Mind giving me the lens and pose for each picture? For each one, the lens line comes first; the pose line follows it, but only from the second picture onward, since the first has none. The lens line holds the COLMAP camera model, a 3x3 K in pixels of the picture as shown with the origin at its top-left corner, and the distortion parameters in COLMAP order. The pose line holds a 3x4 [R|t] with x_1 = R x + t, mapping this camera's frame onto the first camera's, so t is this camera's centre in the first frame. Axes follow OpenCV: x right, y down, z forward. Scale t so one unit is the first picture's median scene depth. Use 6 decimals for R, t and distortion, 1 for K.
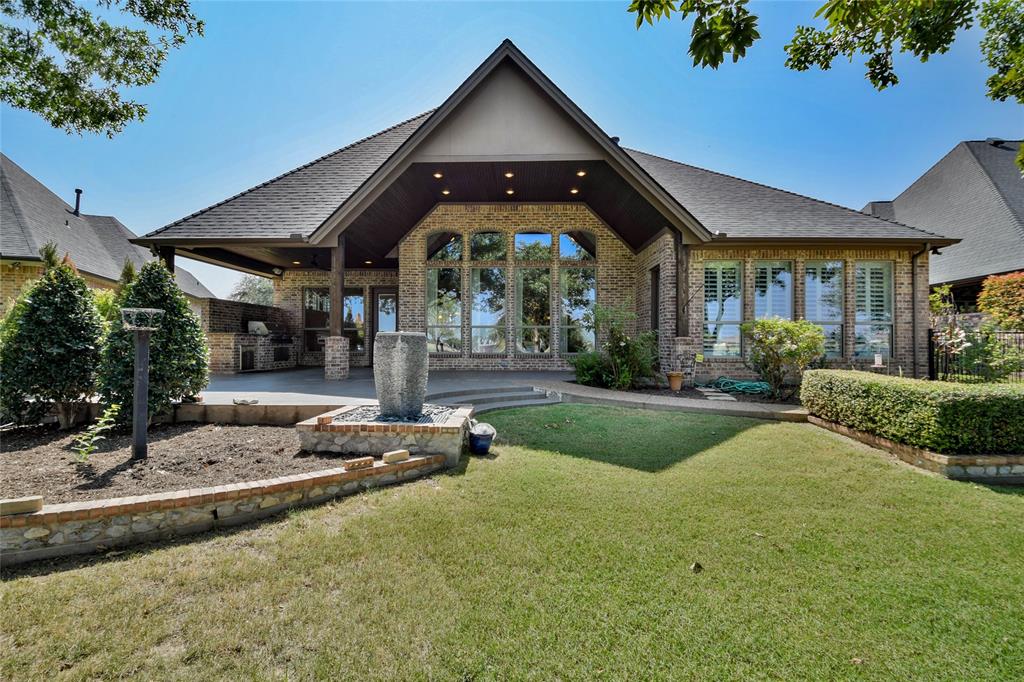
lens RADIAL K [[477.8, 0, 512.8], [0, 477.8, 335.3], [0, 0, 1]] dist [-0.000811, -0.000032]
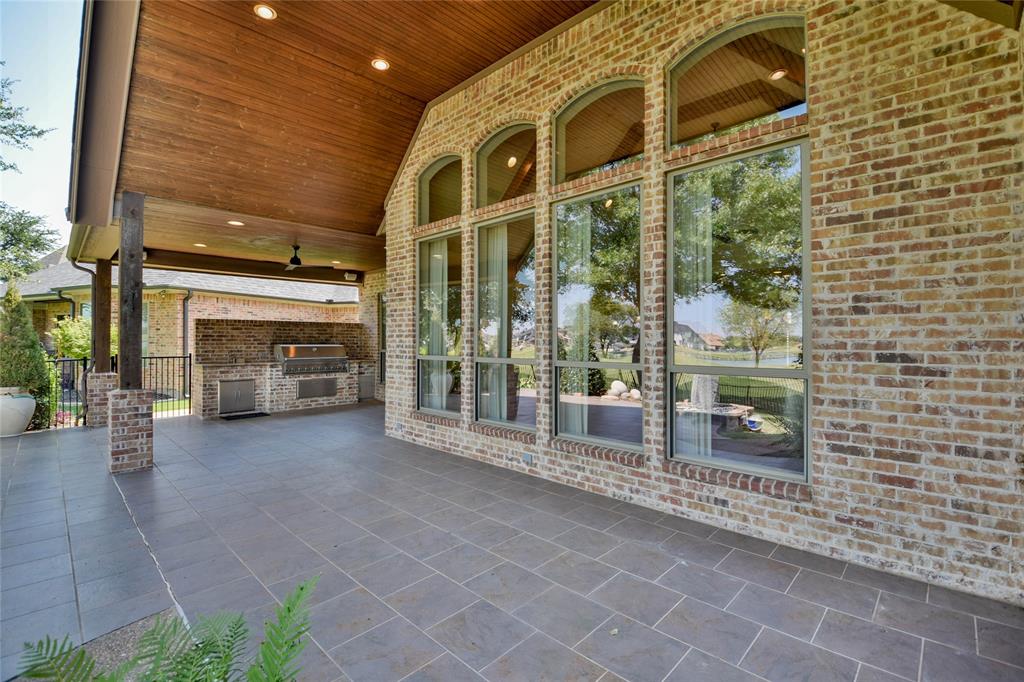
lens RADIAL K [[460.0, 0, 506.9], [0, 460.0, 339.3], [0, 0, 1]] dist [-0.015396, -0.000374]
pose [[0.727010, -0.001406, -0.686625, 0.224531], [0.002628, 0.999996, 0.000735, -0.037575], [0.686622, -0.002338, 0.727011, 0.714910]]
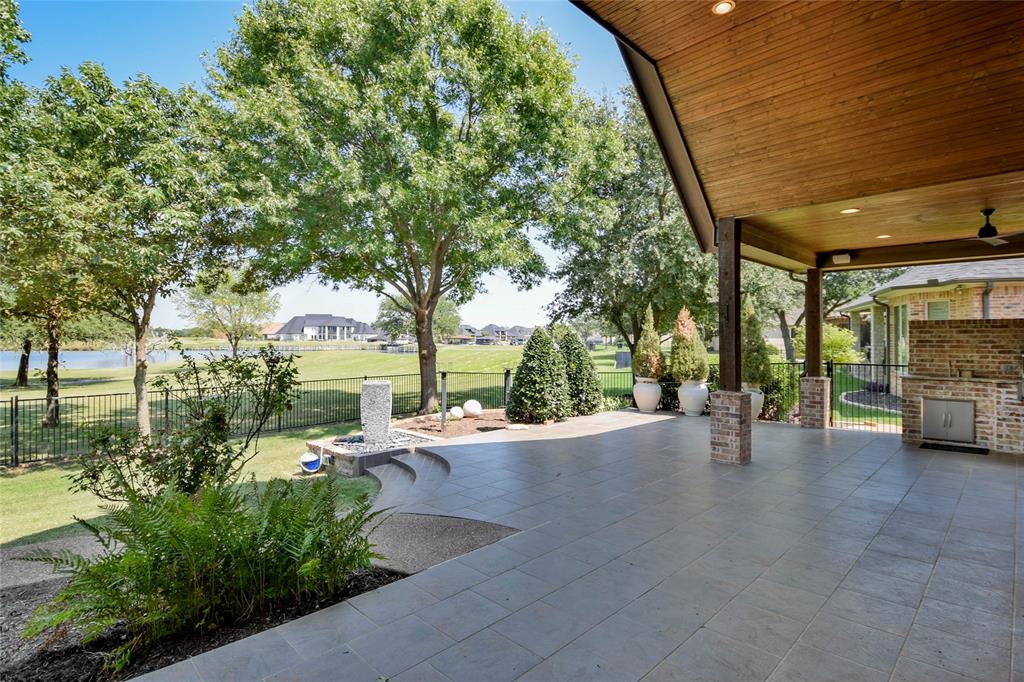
lens RADIAL K [[509.4, 0, 506.4], [0, 509.4, 336.5], [0, 0, 1]] dist [-0.011198, -0.013555]
pose [[-0.702225, -0.006677, -0.711924, 0.224344], [-0.000164, 0.999958, -0.009217, -0.043333], [0.711955, -0.006356, -0.702196, 0.970709]]
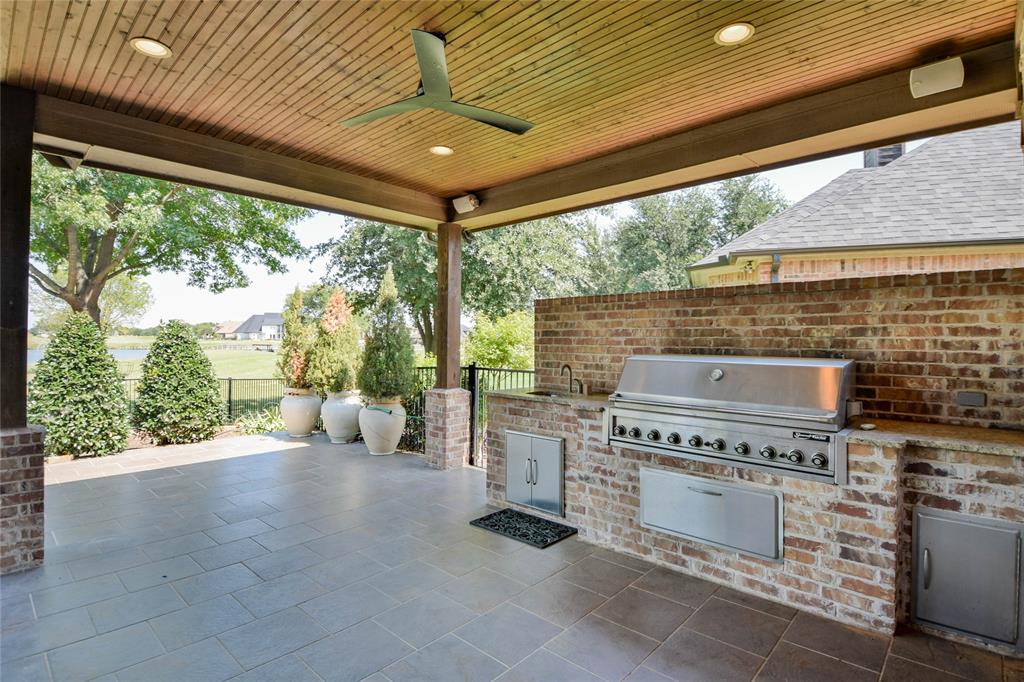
lens RADIAL K [[509.4, 0, 509.6], [0, 509.4, 336.0], [0, 0, 1]] dist [-0.011198, -0.013555]
pose [[-0.664178, -0.008111, -0.747530, -0.267671], [-0.001392, 0.999953, -0.009614, -0.037436], [0.747573, -0.005345, -0.664158, 1.129690]]
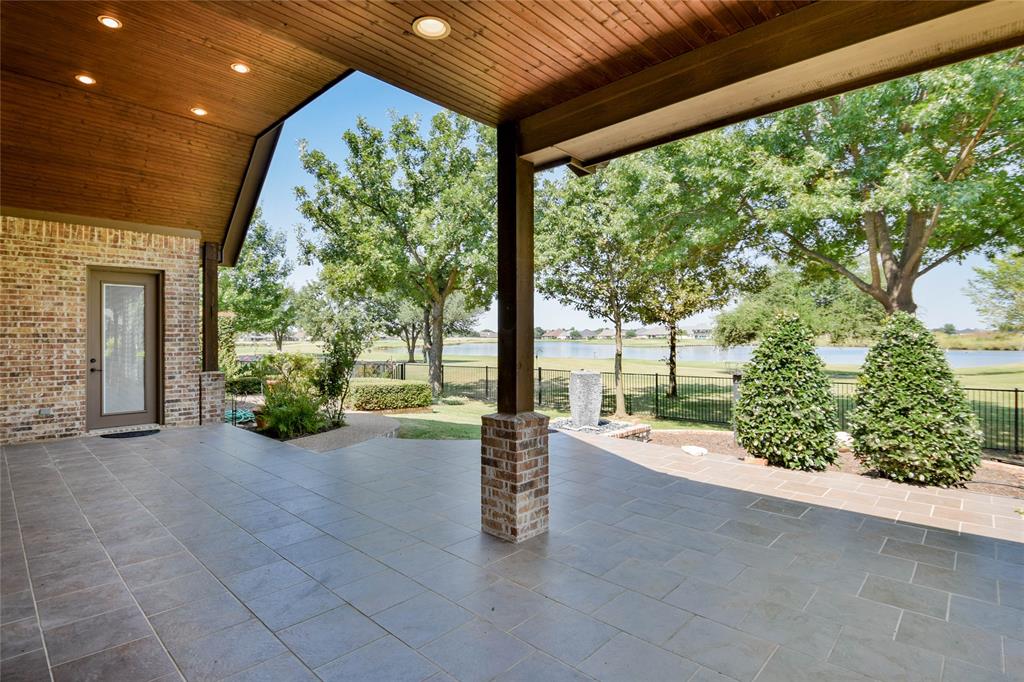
lens RADIAL K [[509.4, 0, 518.3], [0, 509.4, 332.0], [0, 0, 1]] dist [-0.011198, -0.013555]
pose [[-0.744029, 0.008167, 0.668098, -0.488852], [-0.001646, 0.999900, -0.014057, -0.037848], [-0.668146, -0.011558, -0.743941, 0.997725]]
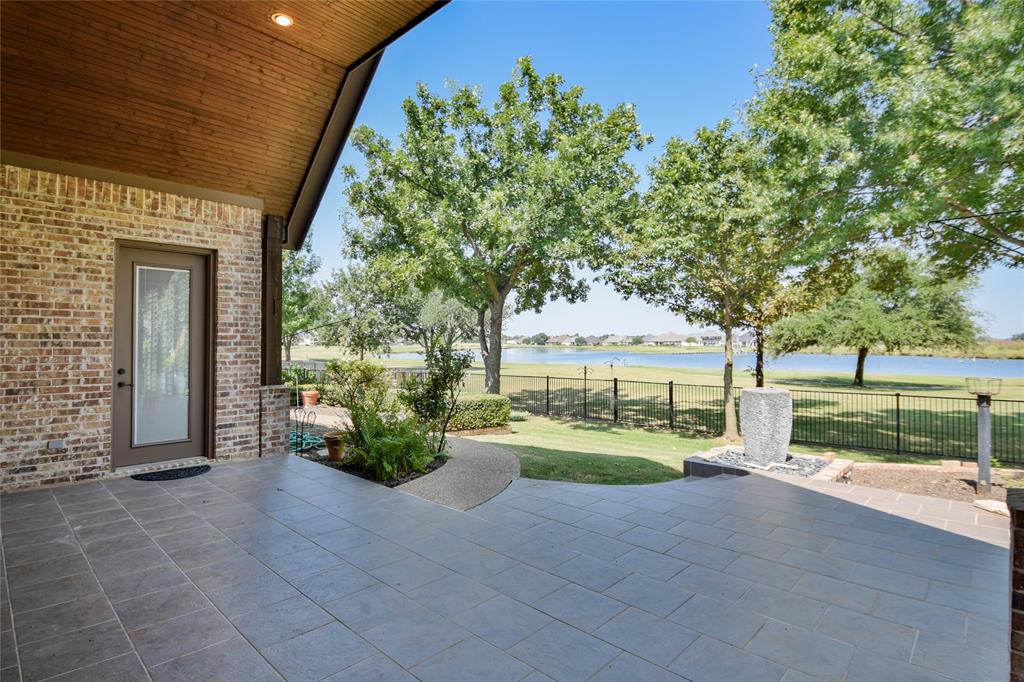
lens RADIAL K [[509.4, 0, 510.3], [0, 509.4, 333.8], [0, 0, 1]] dist [-0.011198, -0.013555]
pose [[-0.742139, 0.008432, 0.670193, -0.257661], [-0.008531, 0.999721, -0.022024, -0.037138], [-0.670191, -0.022062, -0.741860, 0.989309]]
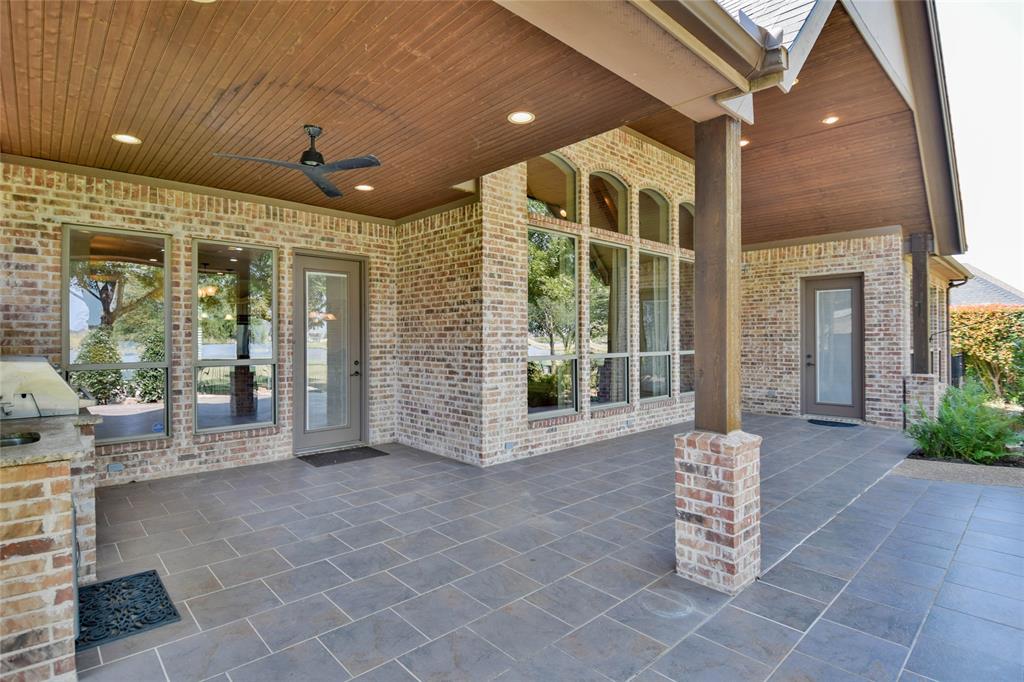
lens RADIAL K [[509.4, 0, 494.7], [0, 509.4, 333.3], [0, 0, 1]] dist [-0.011198, -0.013555]
pose [[0.732562, 0.003378, 0.680692, -0.530096], [-0.001438, 0.999993, -0.003414, -0.040848], [-0.680699, 0.001522, 0.732562, 0.676424]]
